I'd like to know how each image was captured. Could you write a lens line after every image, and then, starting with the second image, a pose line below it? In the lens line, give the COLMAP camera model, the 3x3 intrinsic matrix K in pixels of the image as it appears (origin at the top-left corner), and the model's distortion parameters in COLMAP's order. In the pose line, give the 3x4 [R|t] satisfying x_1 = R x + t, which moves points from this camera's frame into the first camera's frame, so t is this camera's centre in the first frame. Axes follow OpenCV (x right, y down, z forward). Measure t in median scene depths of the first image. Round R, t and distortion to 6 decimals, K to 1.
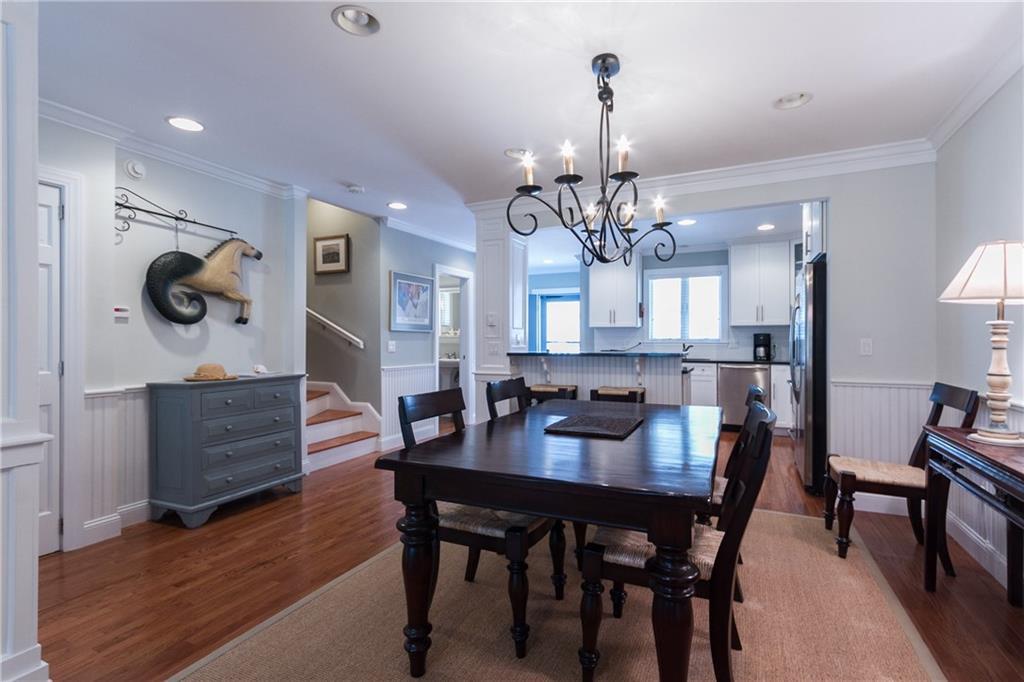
lens RADIAL K [[487.3, 0, 512.0], [0, 487.3, 341.0], [0, 0, 1]] dist [-0.000571, 0.000416]
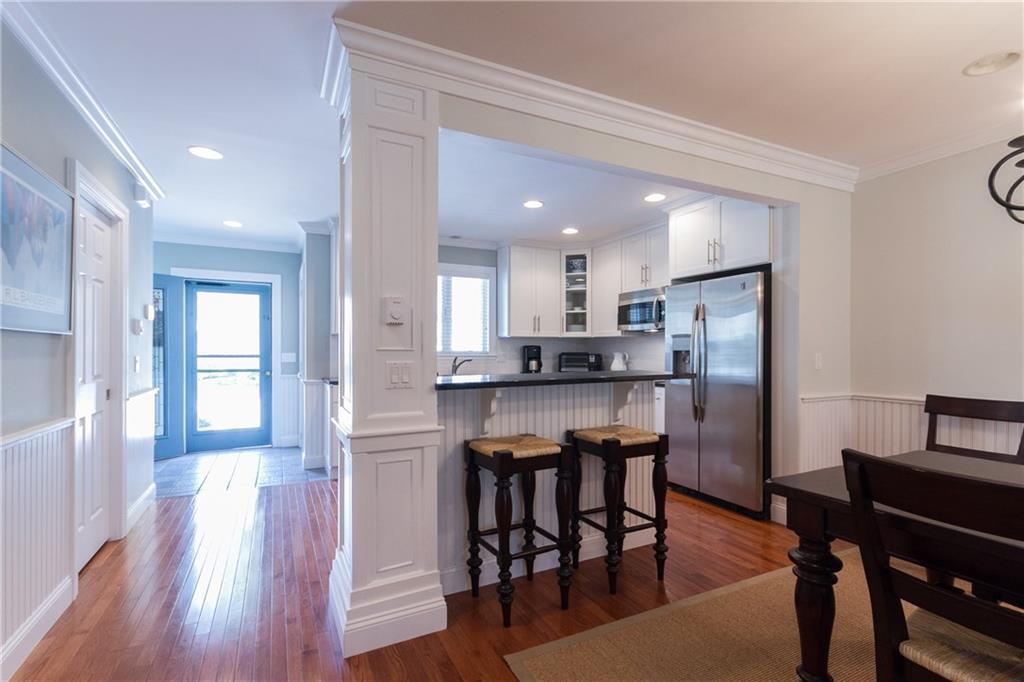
lens RADIAL K [[471.9, 0, 511.5], [0, 471.9, 351.6], [0, 0, 1]] dist [0.002503, 0.000285]
pose [[0.618665, -0.001823, 0.785653, -0.225634], [0.001396, 0.999998, 0.001221, -0.005308], [-0.785654, 0.000342, 0.618667, 0.468546]]
